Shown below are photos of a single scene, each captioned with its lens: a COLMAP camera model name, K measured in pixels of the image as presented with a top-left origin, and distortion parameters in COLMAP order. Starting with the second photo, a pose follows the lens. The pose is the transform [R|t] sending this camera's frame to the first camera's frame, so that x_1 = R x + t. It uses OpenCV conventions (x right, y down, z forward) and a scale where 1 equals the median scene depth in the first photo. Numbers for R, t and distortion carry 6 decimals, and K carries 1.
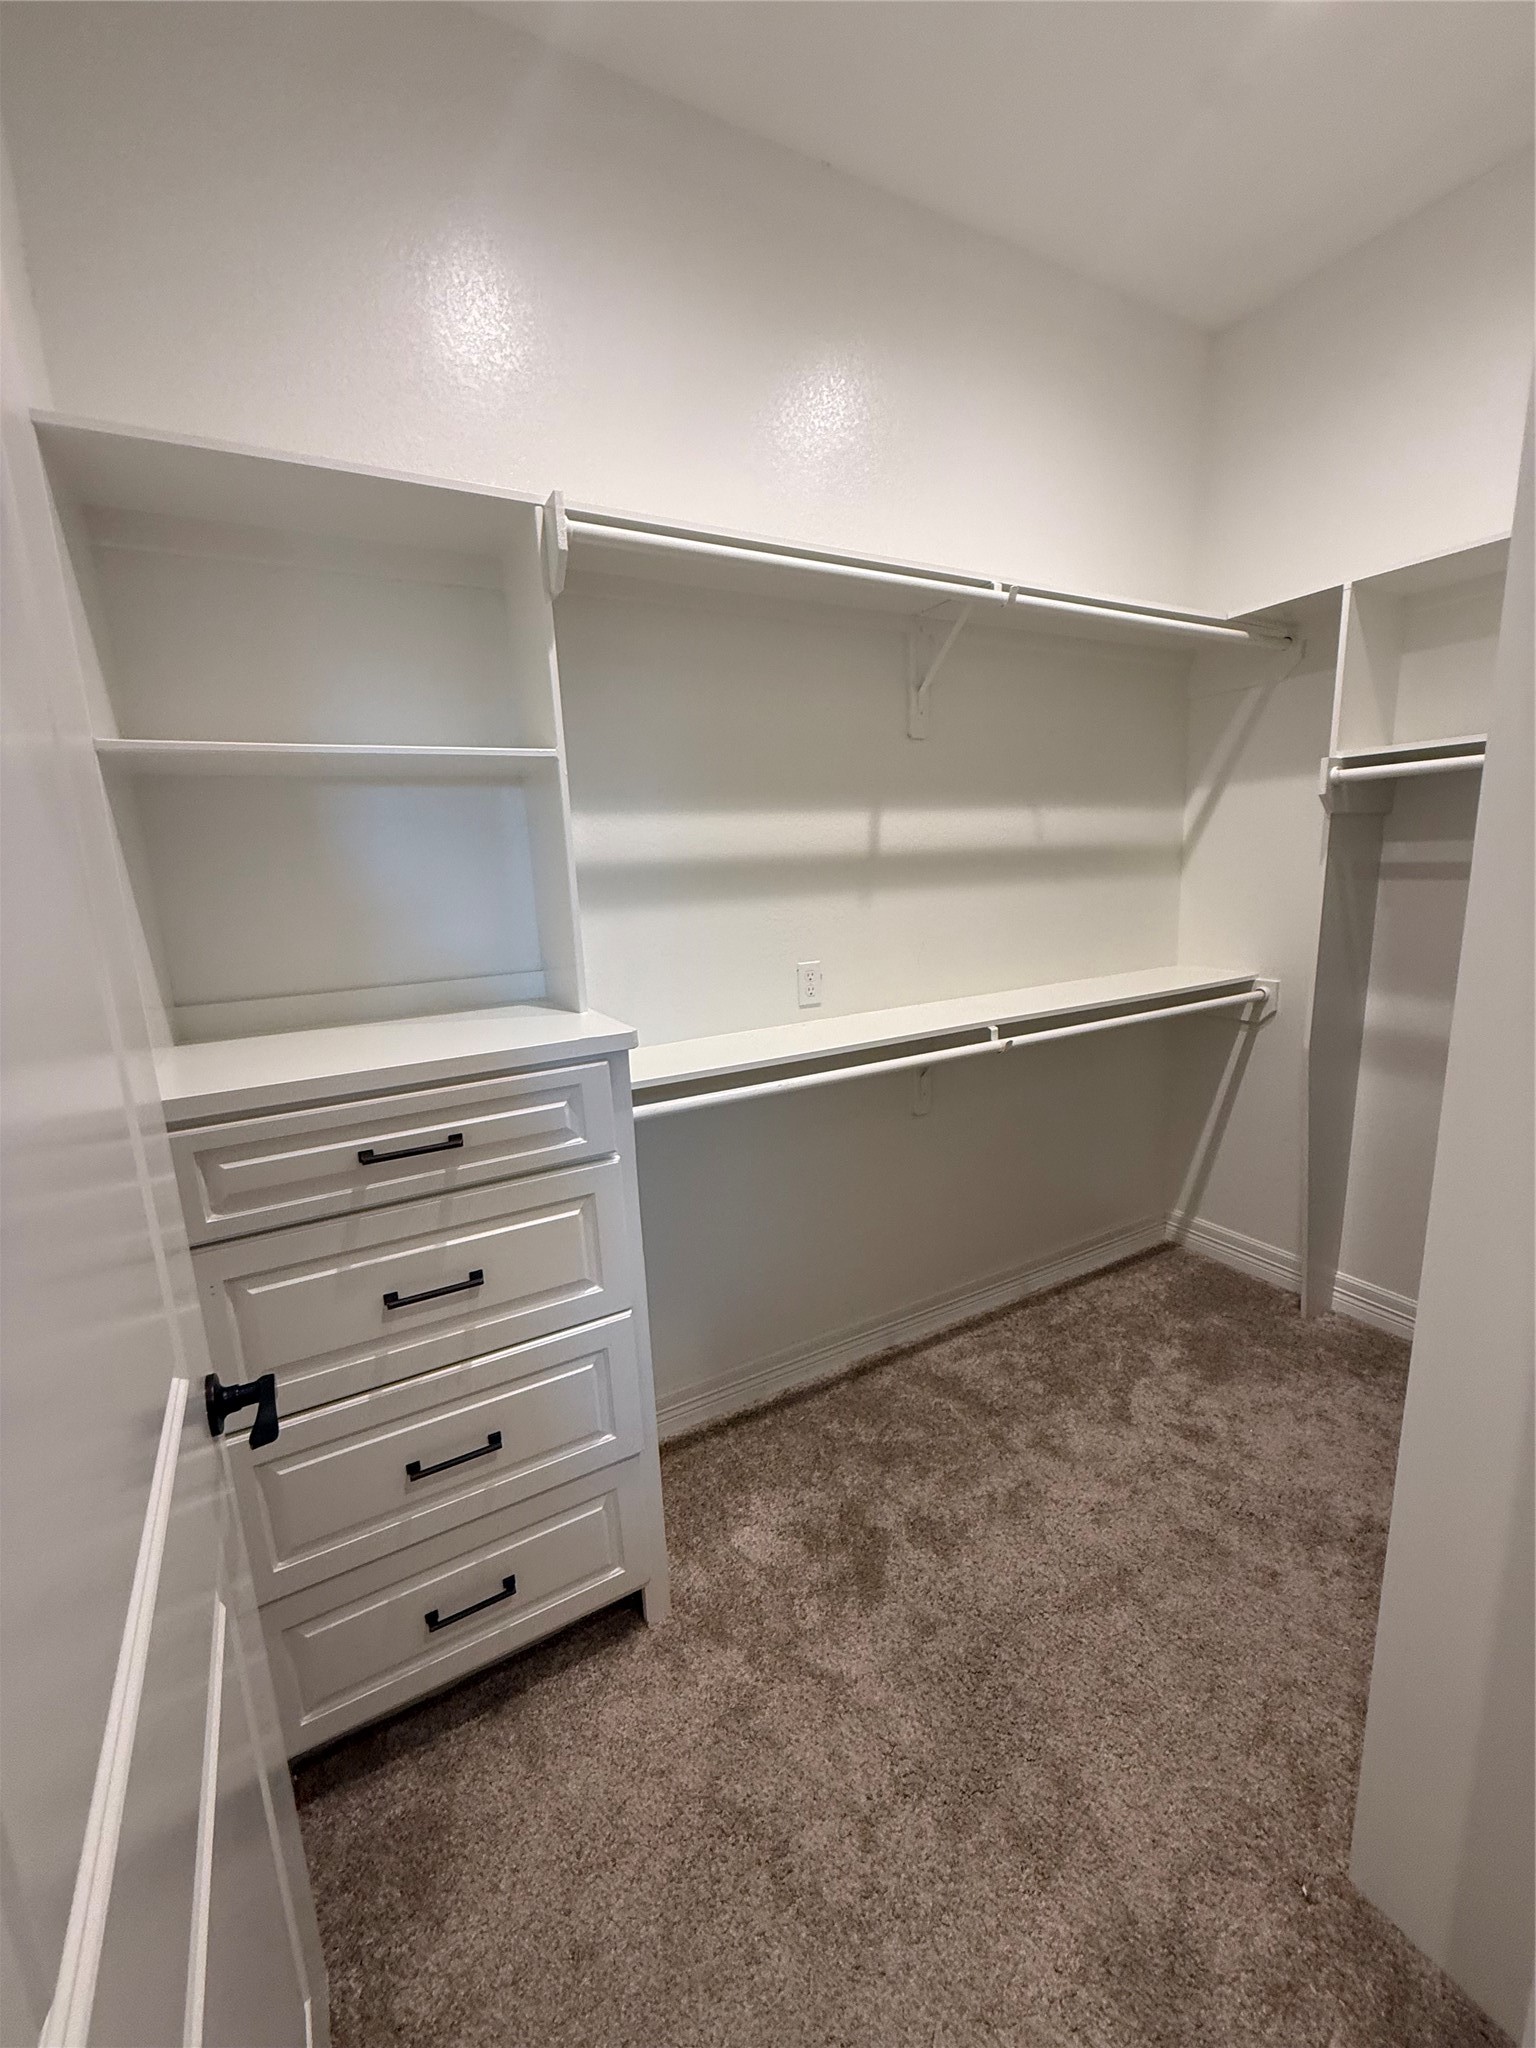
lens RADIAL K [[816.6, 0, 769.5], [0, 816.6, 1024.3], [0, 0, 1]] dist [-0.001504, 0.000393]
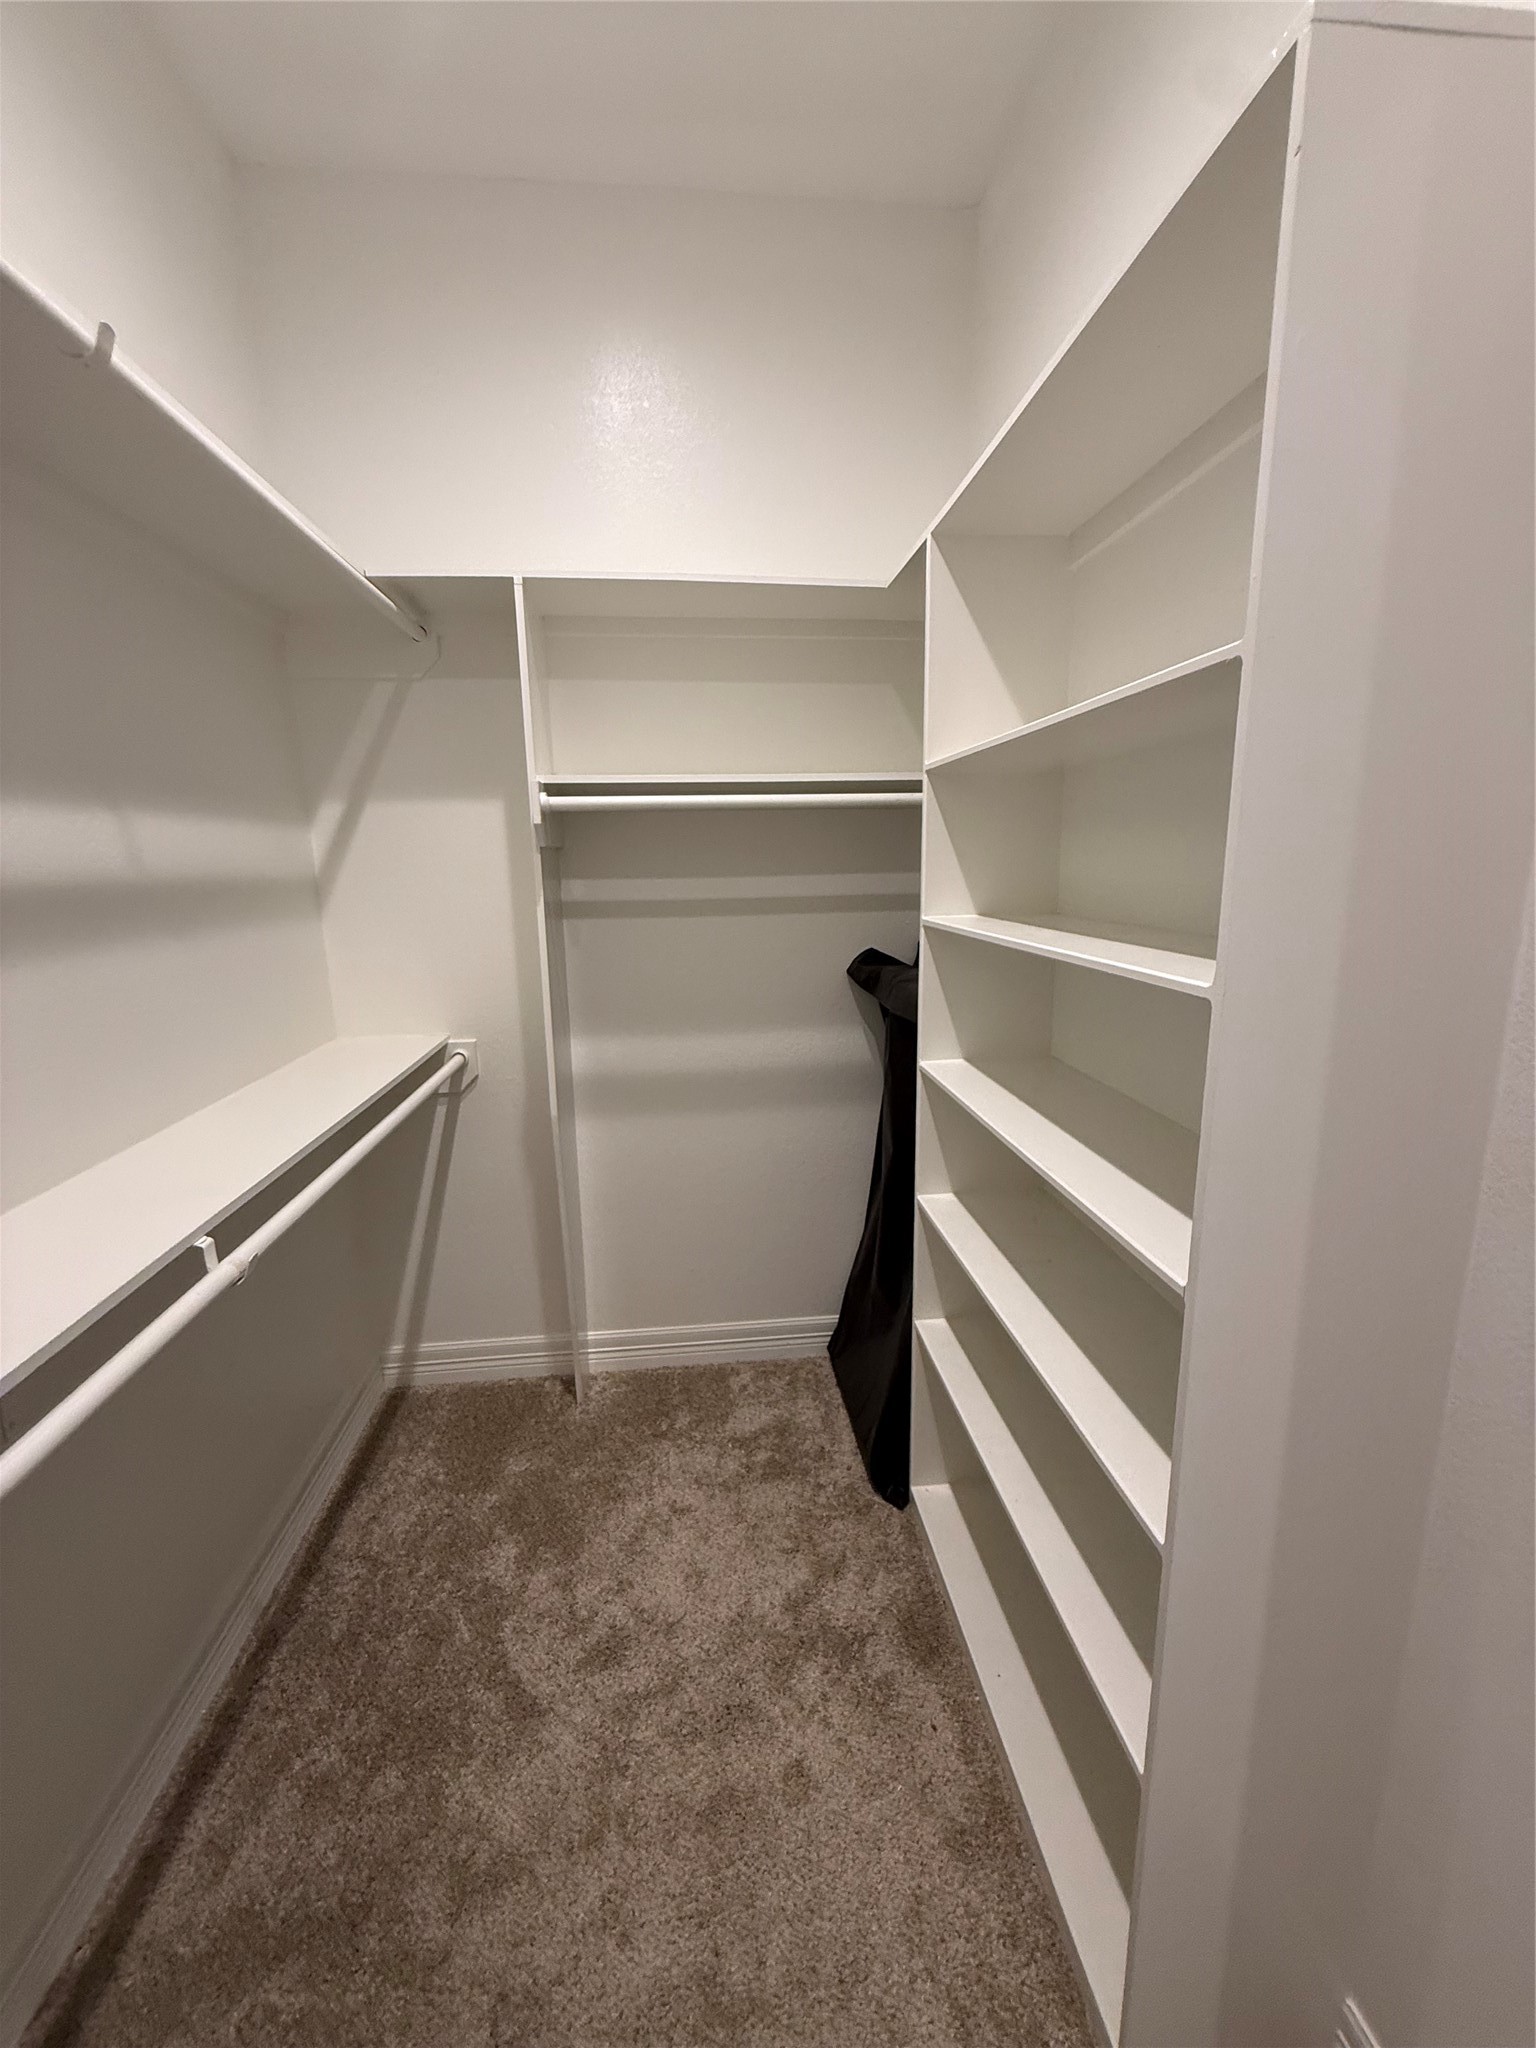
lens RADIAL K [[816.6, 0, 771.5], [0, 816.6, 1019.9], [0, 0, 1]] dist [-0.001504, 0.000393]
pose [[0.396242, -0.146898, 0.906318, -0.019290], [0.178952, 0.980543, 0.080691, -0.096297], [-0.900538, 0.130214, 0.414820, 0.411652]]
